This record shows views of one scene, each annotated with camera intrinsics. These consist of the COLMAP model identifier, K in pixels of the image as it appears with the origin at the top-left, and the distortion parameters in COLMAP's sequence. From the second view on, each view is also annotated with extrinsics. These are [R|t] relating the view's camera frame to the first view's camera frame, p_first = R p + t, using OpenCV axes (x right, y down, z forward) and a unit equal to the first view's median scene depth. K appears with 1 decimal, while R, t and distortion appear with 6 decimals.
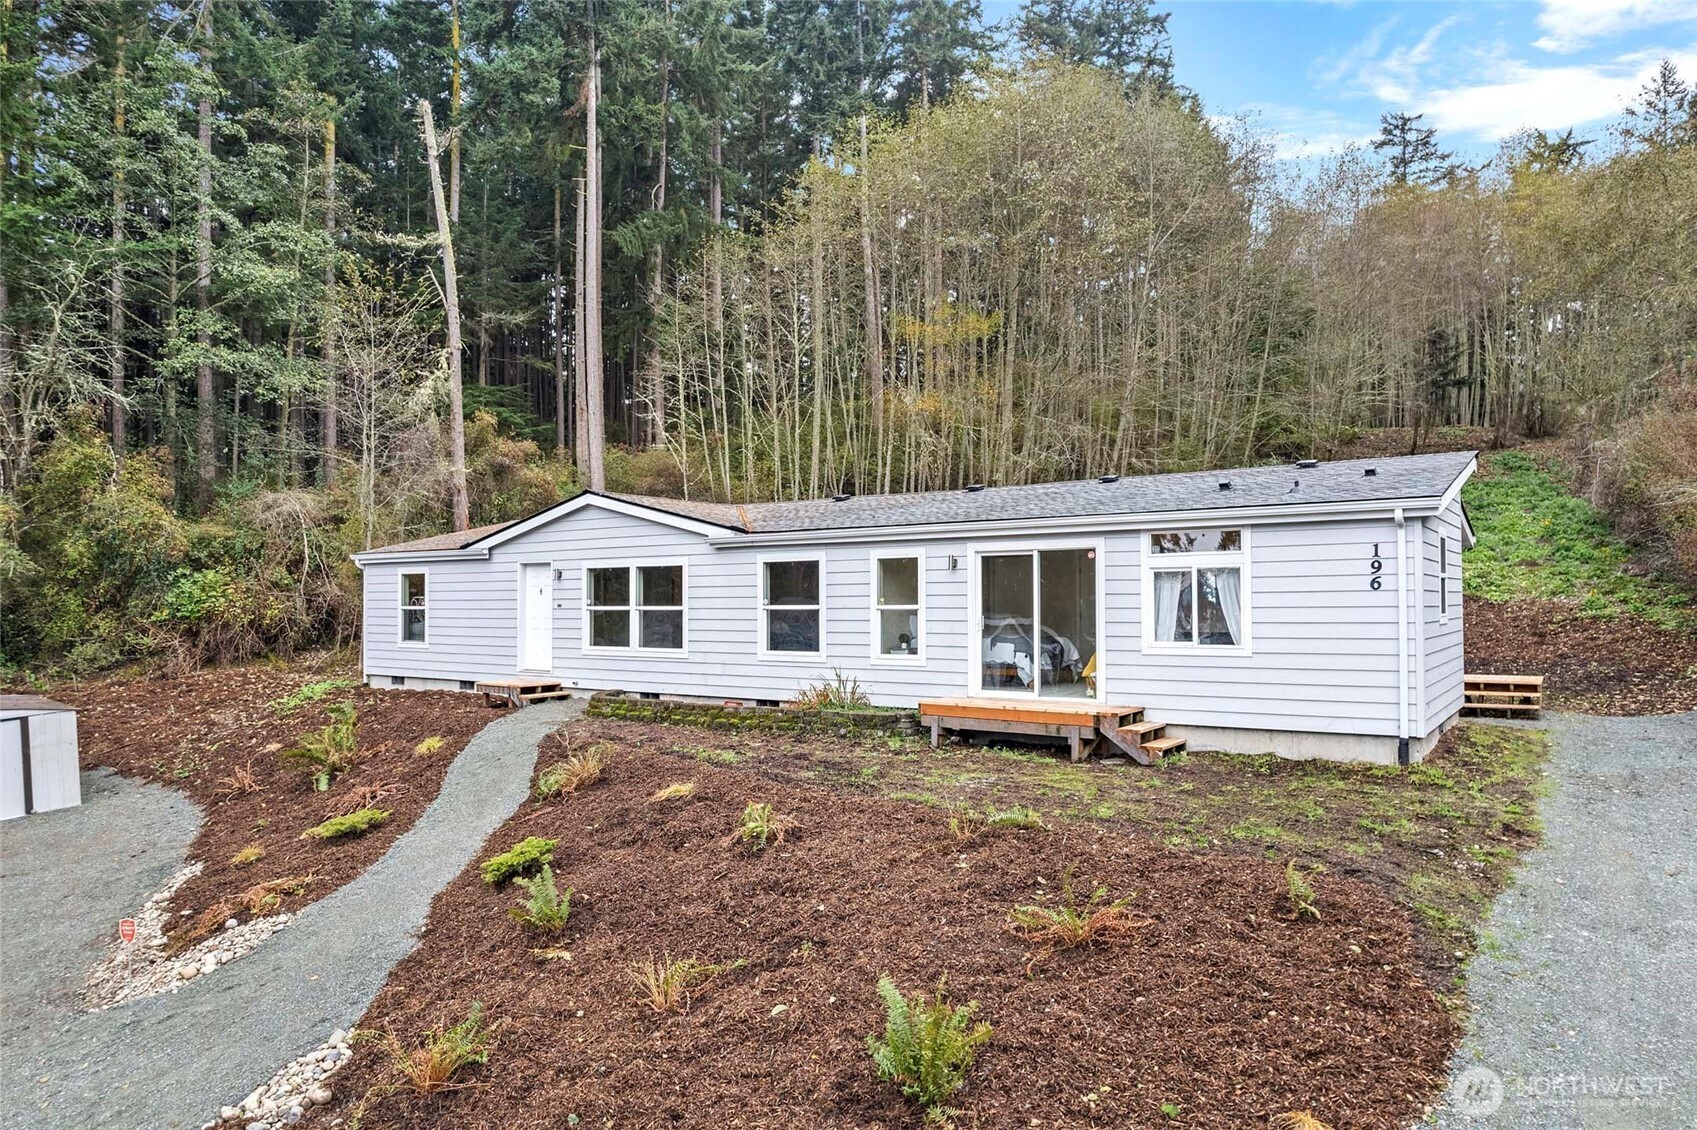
lens RADIAL K [[1186.3, 0, 848.5], [0, 1186.3, 565.0], [0, 0, 1]] dist [-0.073403, 0.113769]
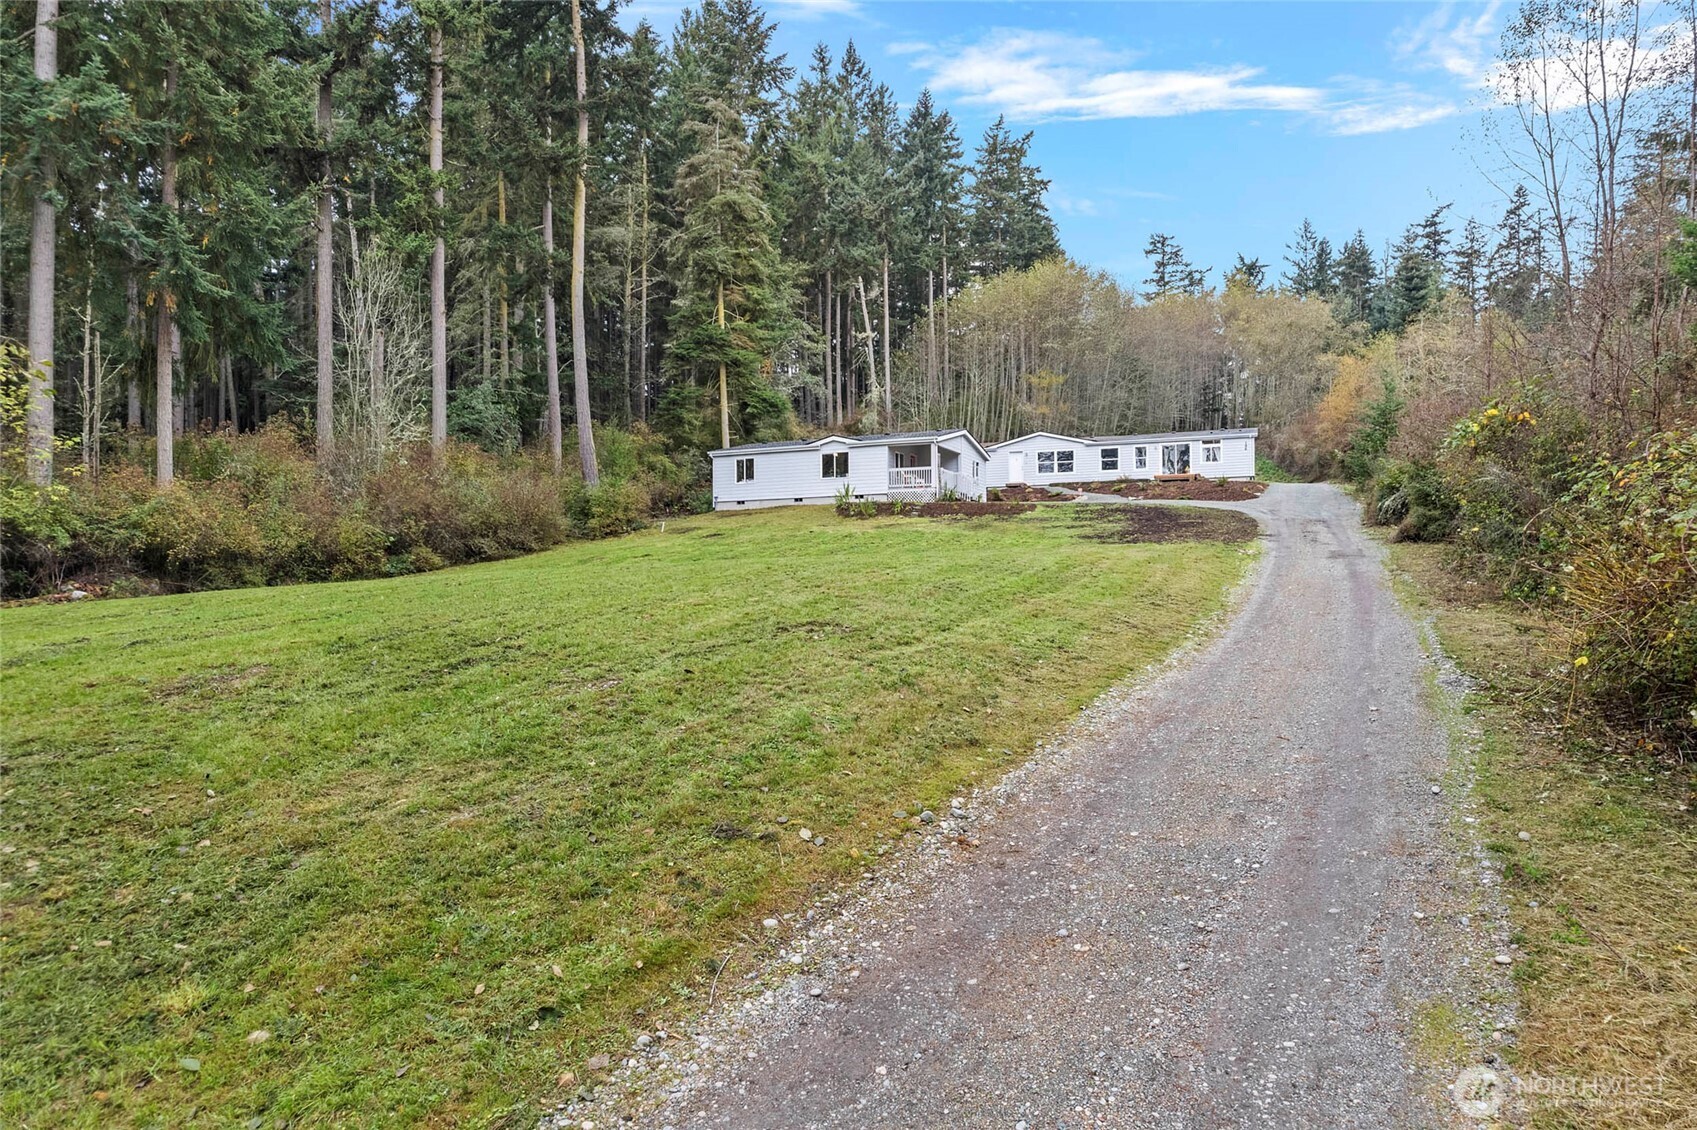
lens RADIAL K [[1211.6, 0, 850.9], [0, 1211.6, 593.5], [0, 0, 1]] dist [0.025762, 0.000497]
pose [[0.969813, 0.008386, 0.243705, -1.759023], [-0.013073, 0.999759, 0.017620, 0.396405], [-0.243499, -0.020274, 0.969689, -2.634871]]
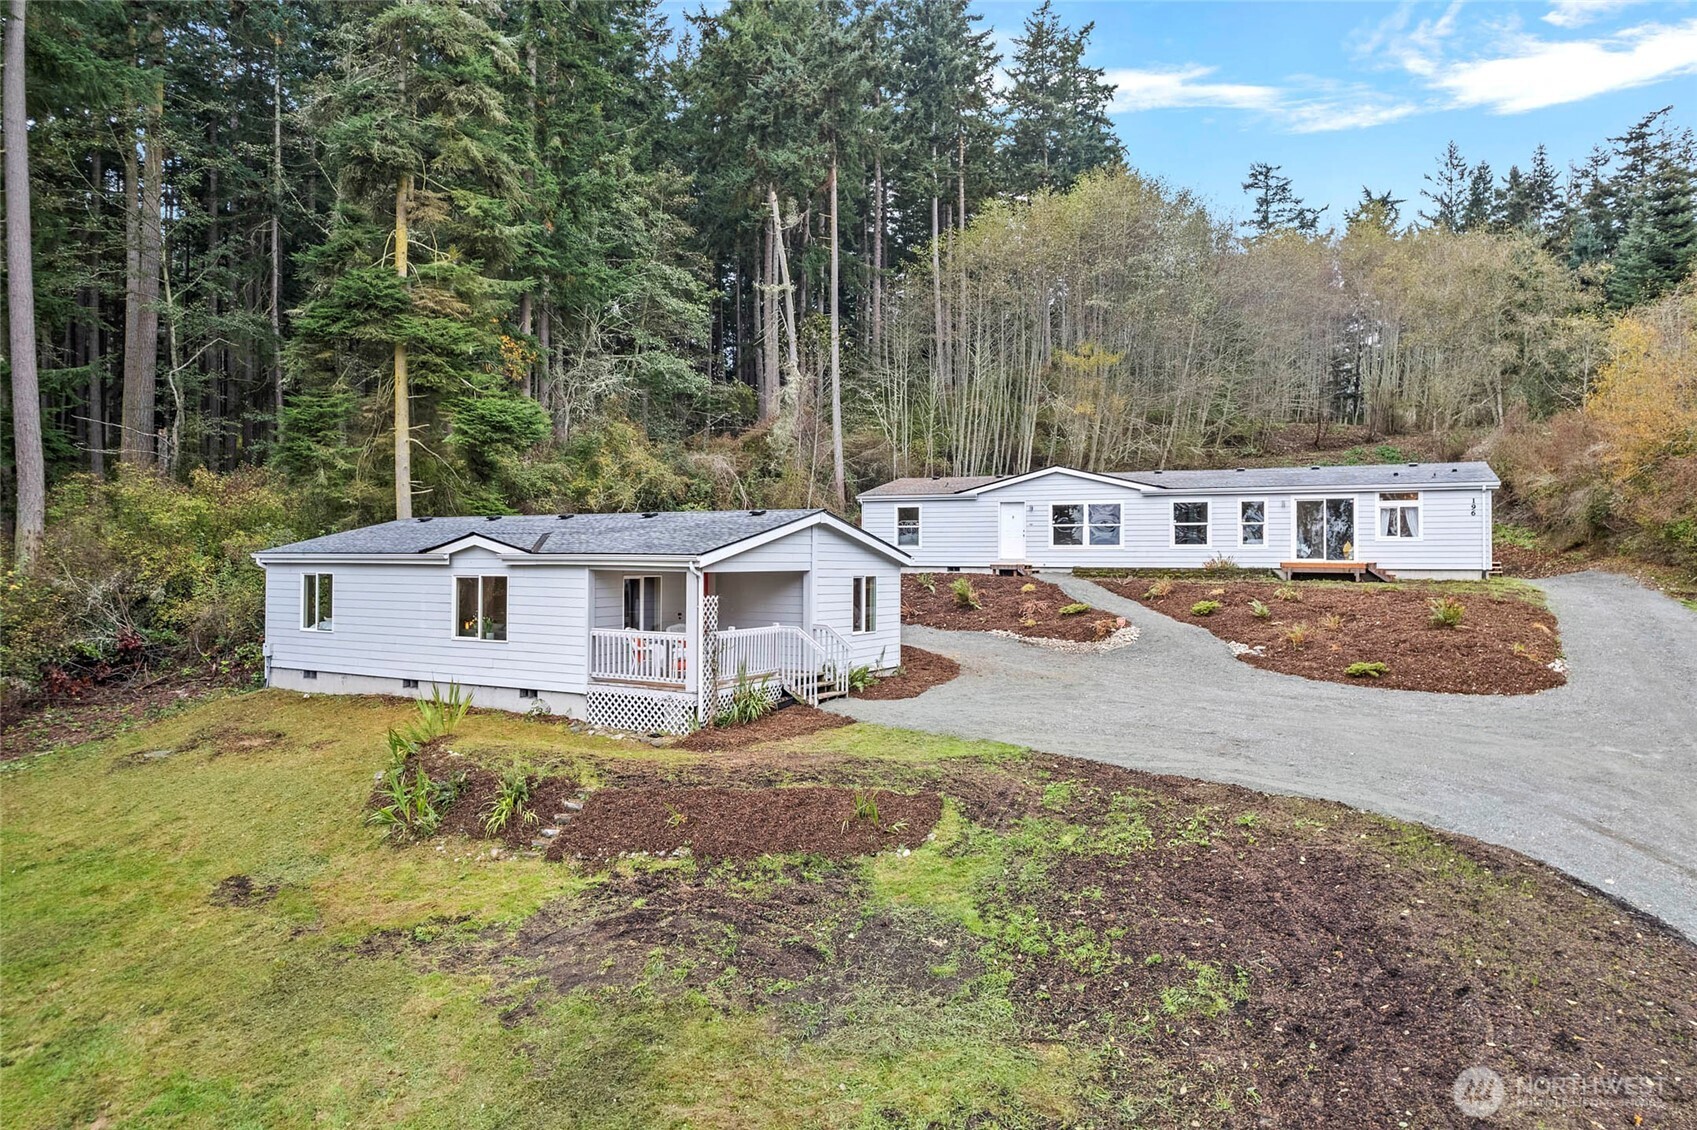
lens RADIAL K [[1186.3, 0, 848.5], [0, 1186.3, 565.0], [0, 0, 1]] dist [-0.073403, 0.113769]
pose [[0.985985, 0.010810, 0.166481, -0.898787], [-0.016335, 0.999359, 0.031853, 0.045888], [-0.166030, -0.034126, 0.985530, -0.900359]]
